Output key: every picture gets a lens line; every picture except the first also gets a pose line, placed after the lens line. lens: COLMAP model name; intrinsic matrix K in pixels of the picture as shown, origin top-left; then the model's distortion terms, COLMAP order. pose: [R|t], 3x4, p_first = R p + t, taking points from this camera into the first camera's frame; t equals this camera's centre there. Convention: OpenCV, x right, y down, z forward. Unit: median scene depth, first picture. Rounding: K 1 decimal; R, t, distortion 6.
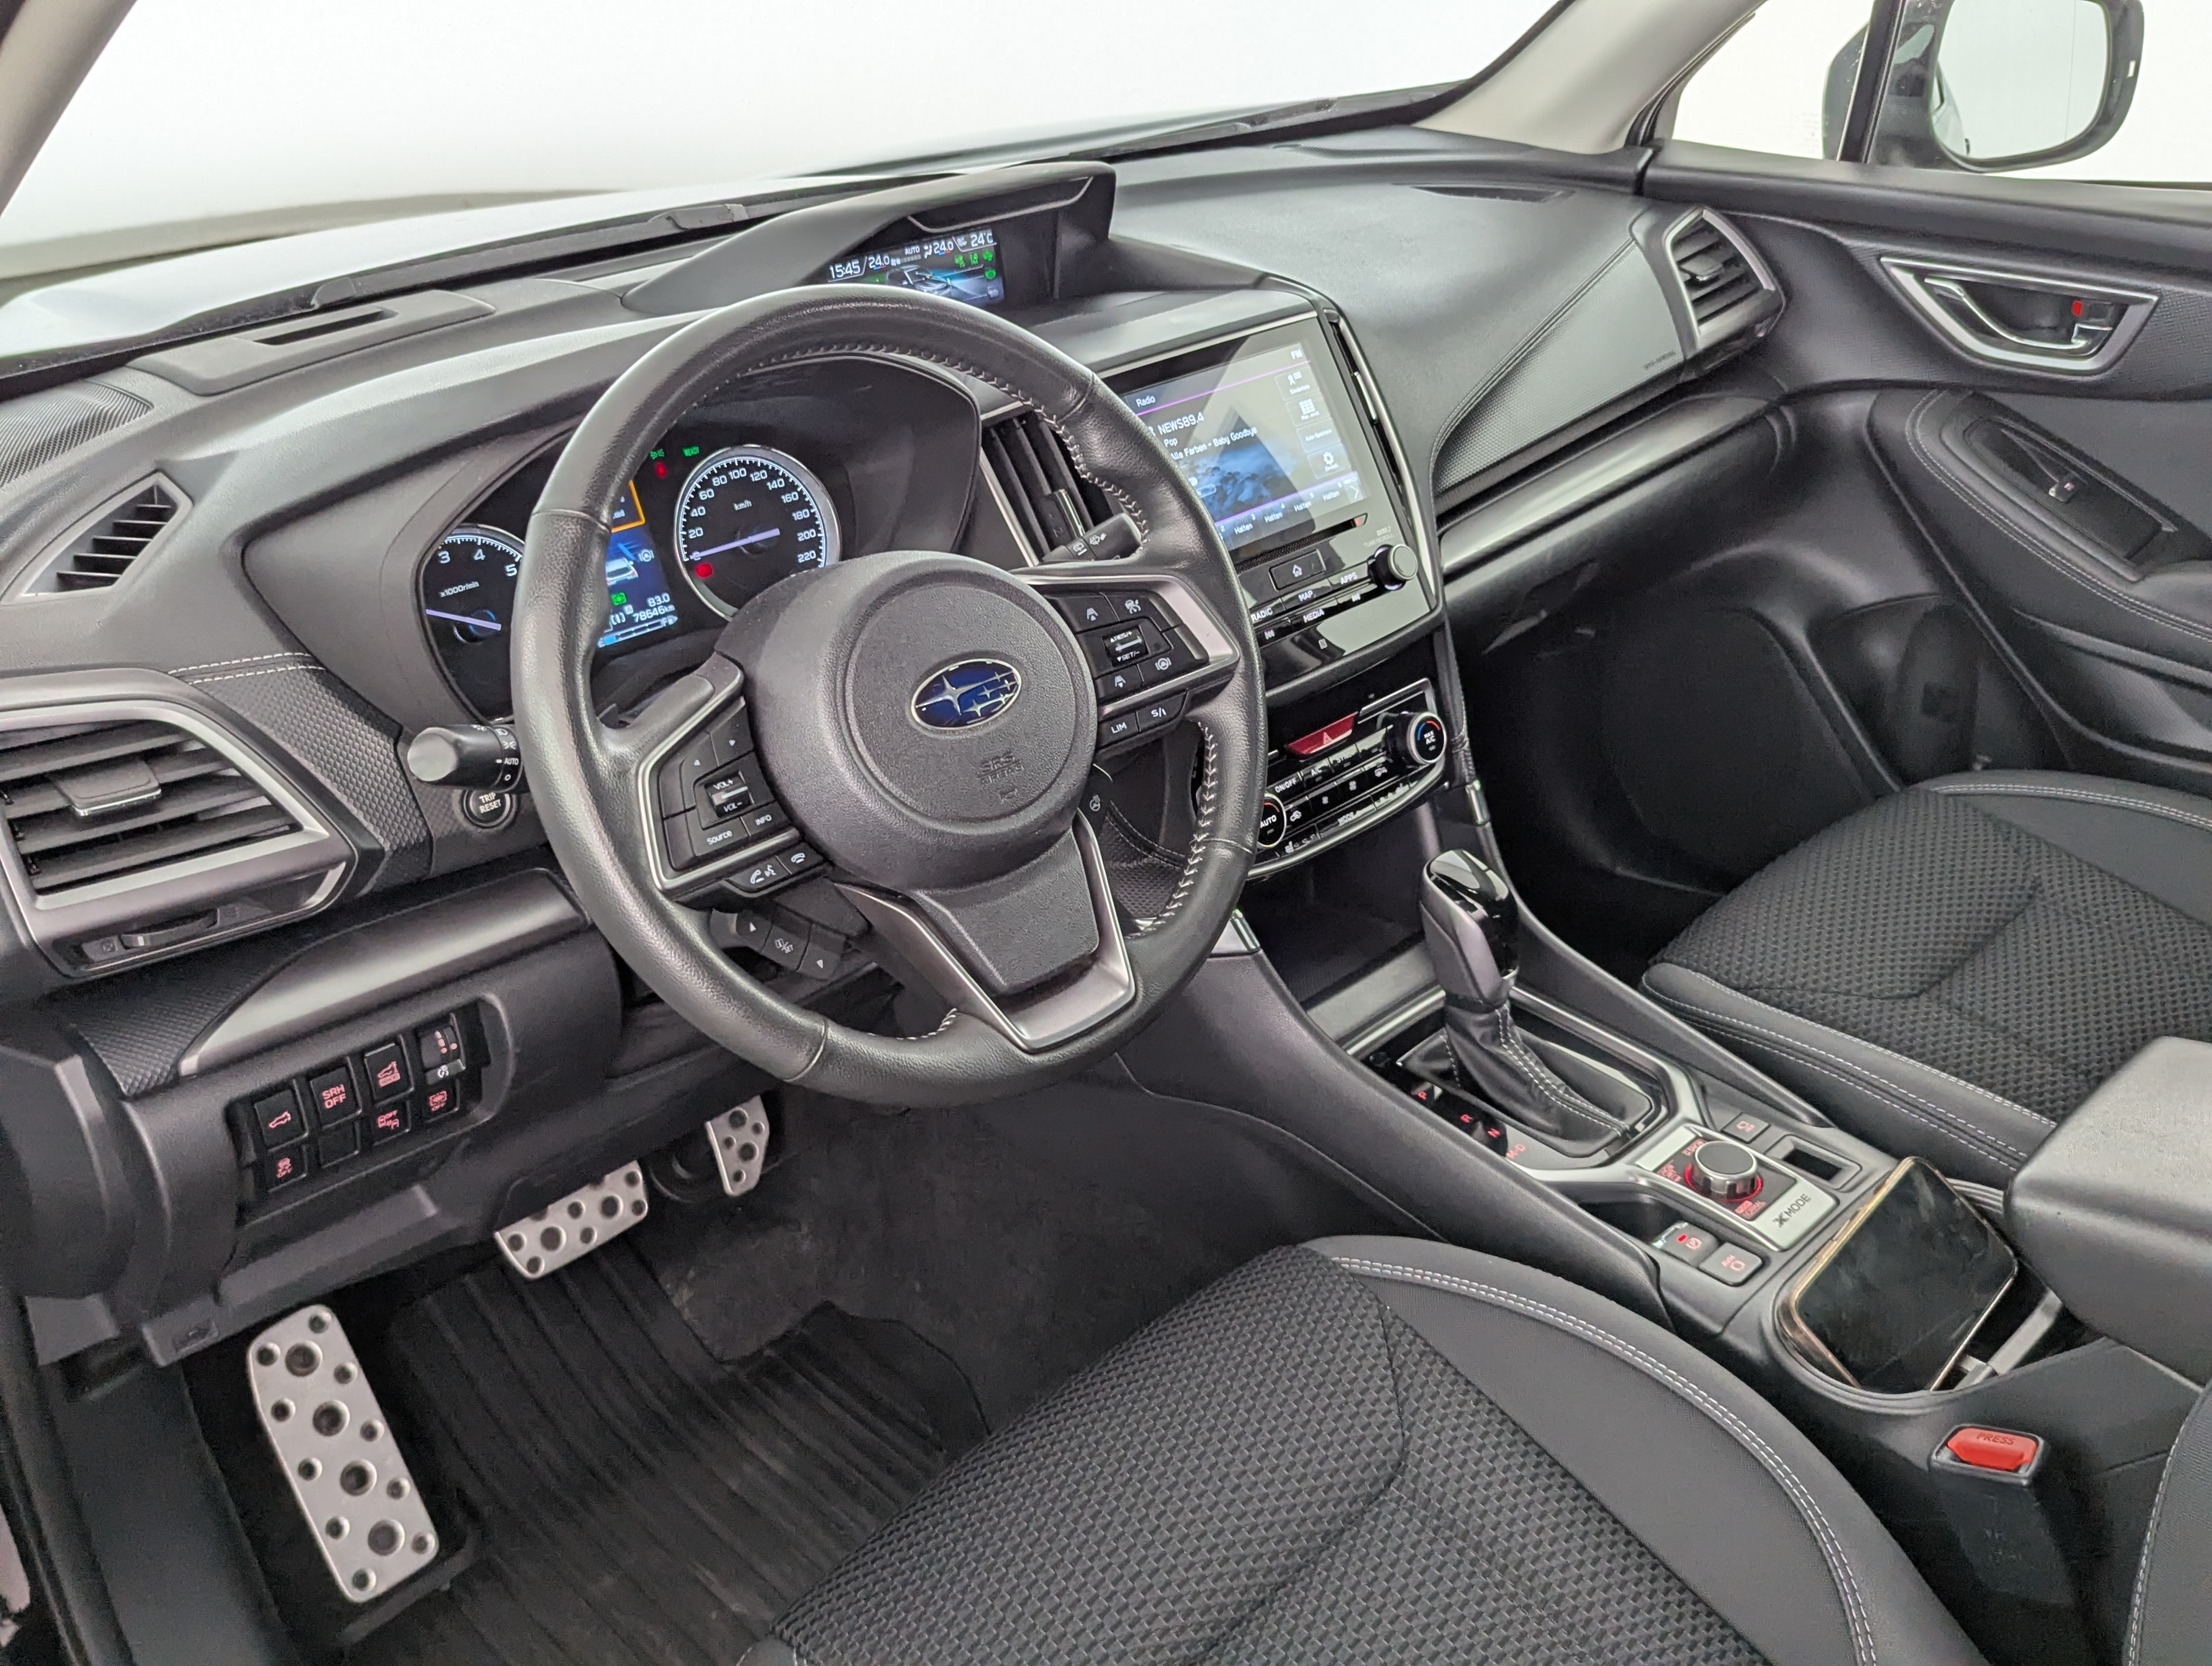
lens RADIAL K [[2015.1, 0, 1111.9], [0, 2015.1, 819.1], [0, 0, 1]] dist [0.051259, 0.000000]
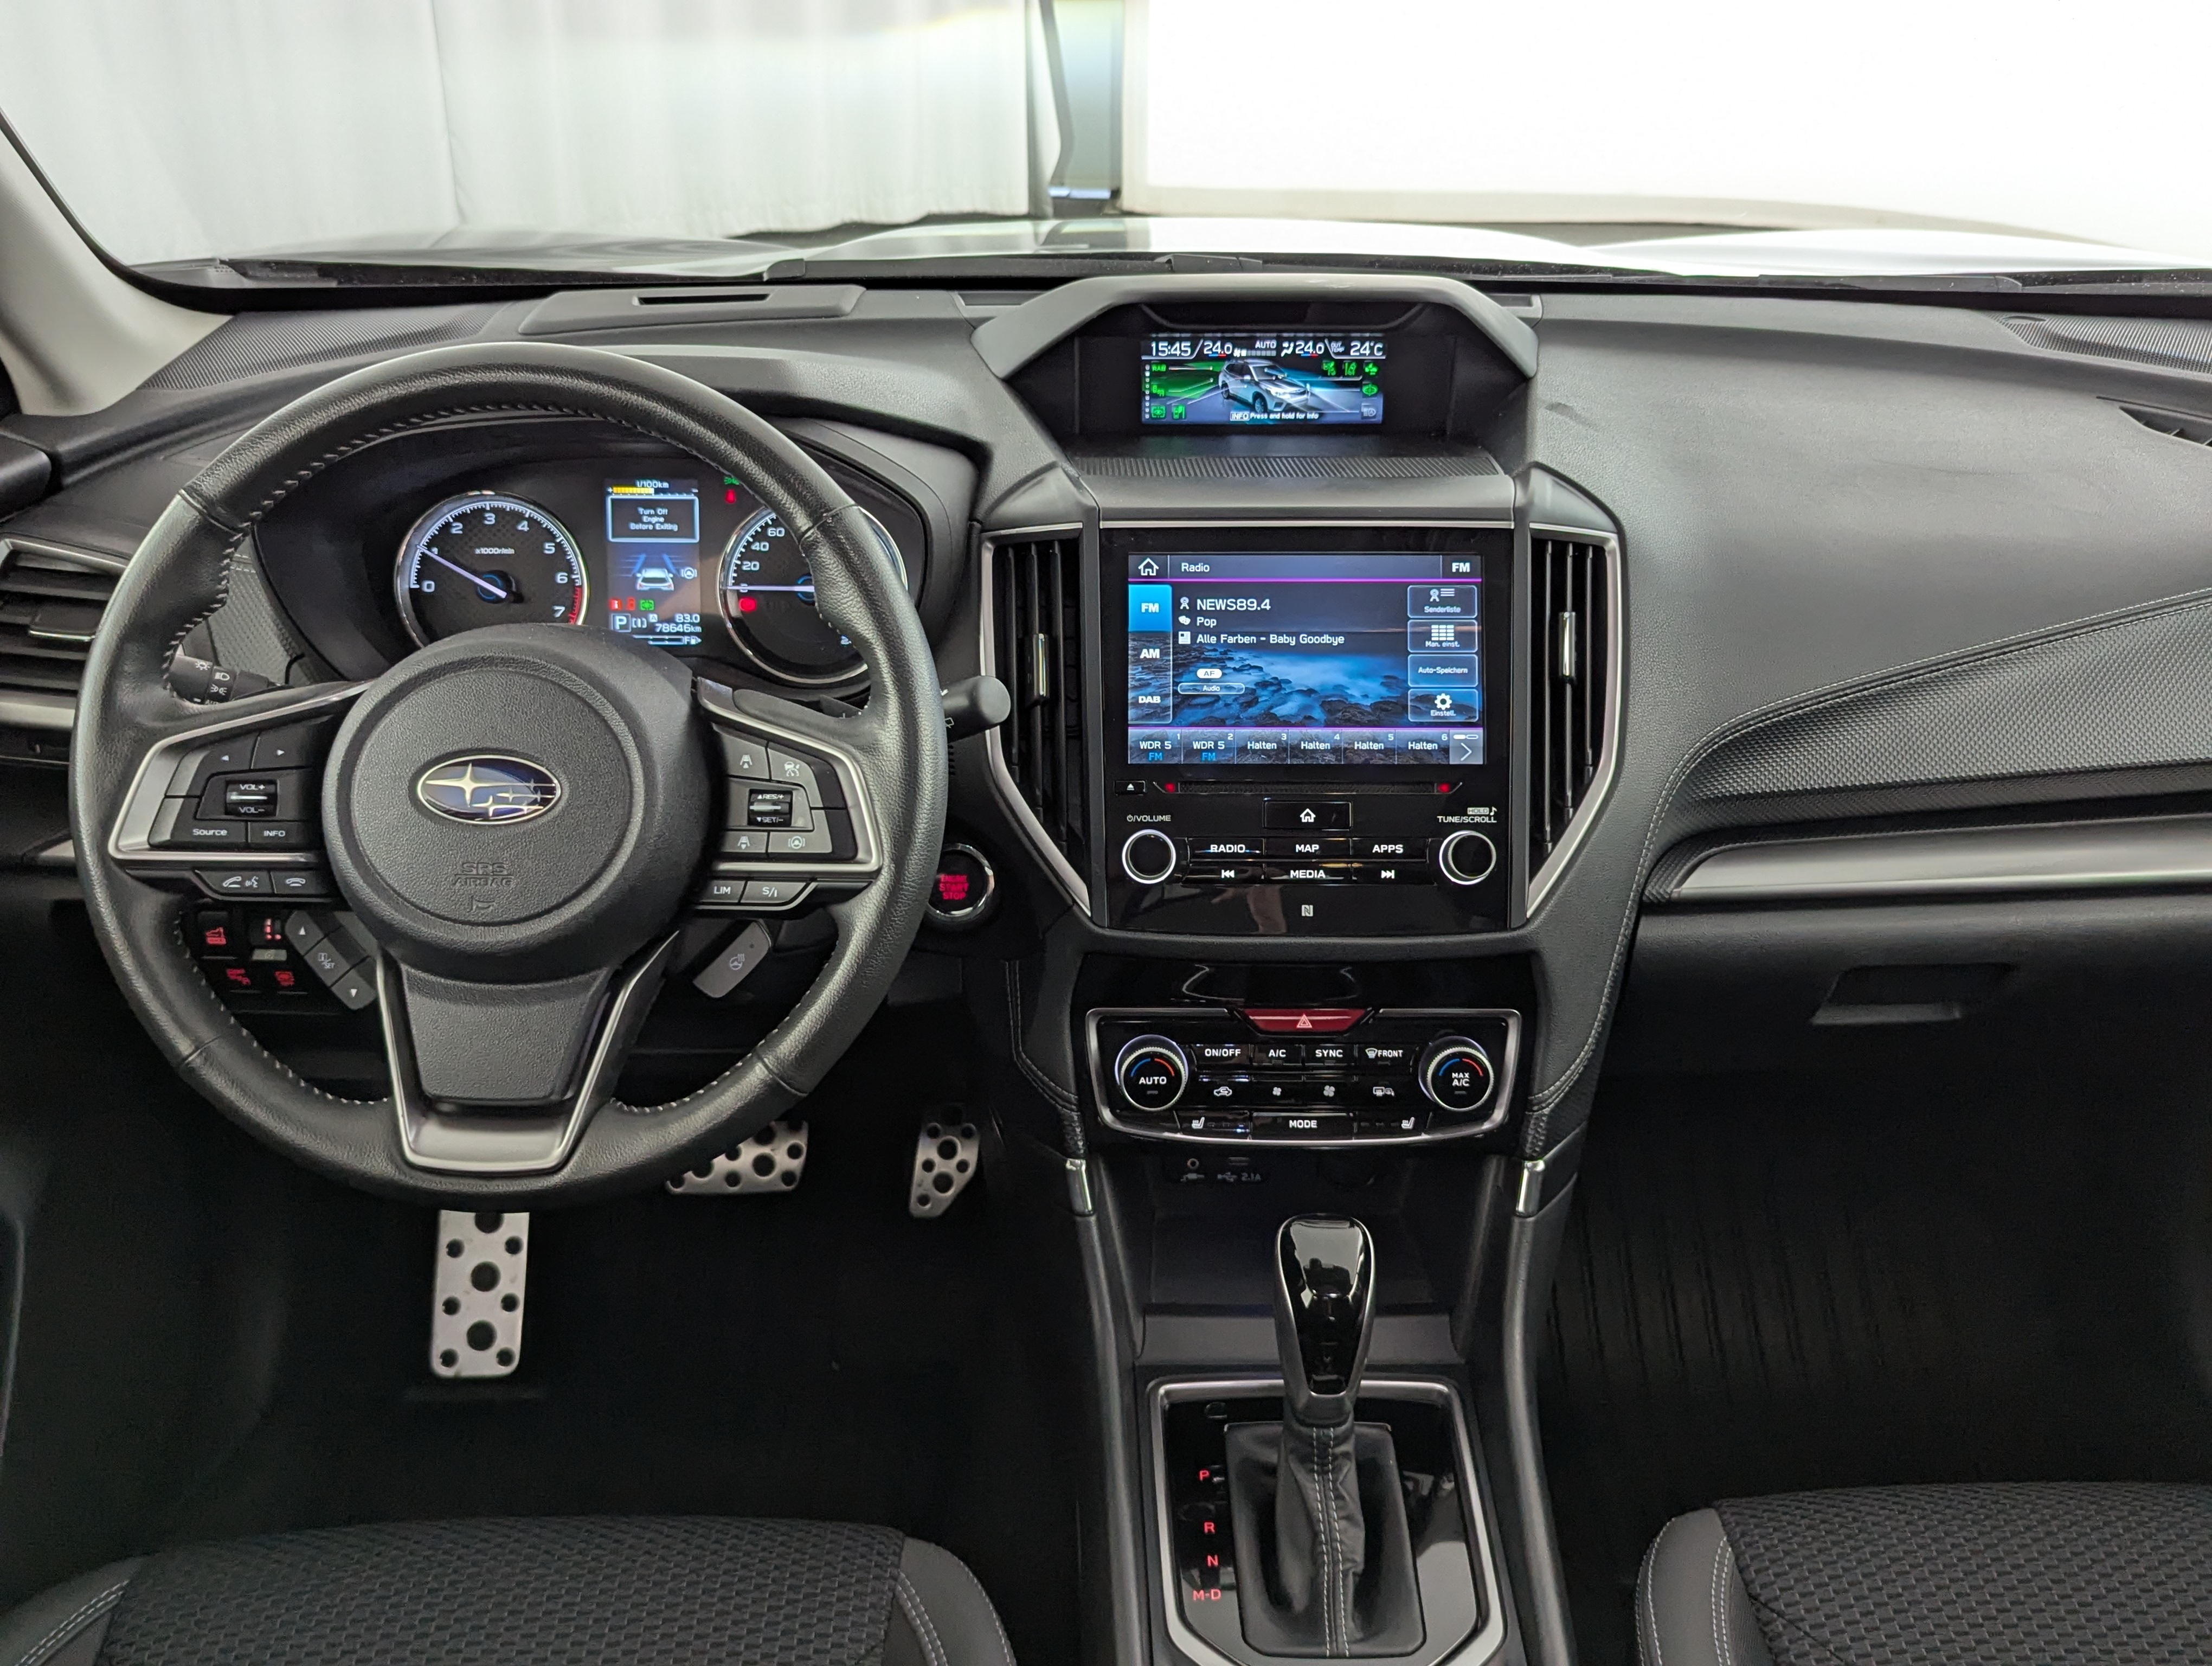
lens RADIAL K [[2015.1, 0, 1117.7], [0, 2015.1, 843.7], [0, 0, 1]] dist [0.051259, 0.000000]
pose [[0.730004, 0.354908, -0.584067, 0.527459], [-0.345704, 0.928956, 0.132396, -0.198451], [0.589561, 0.105265, 0.800835, 0.309214]]
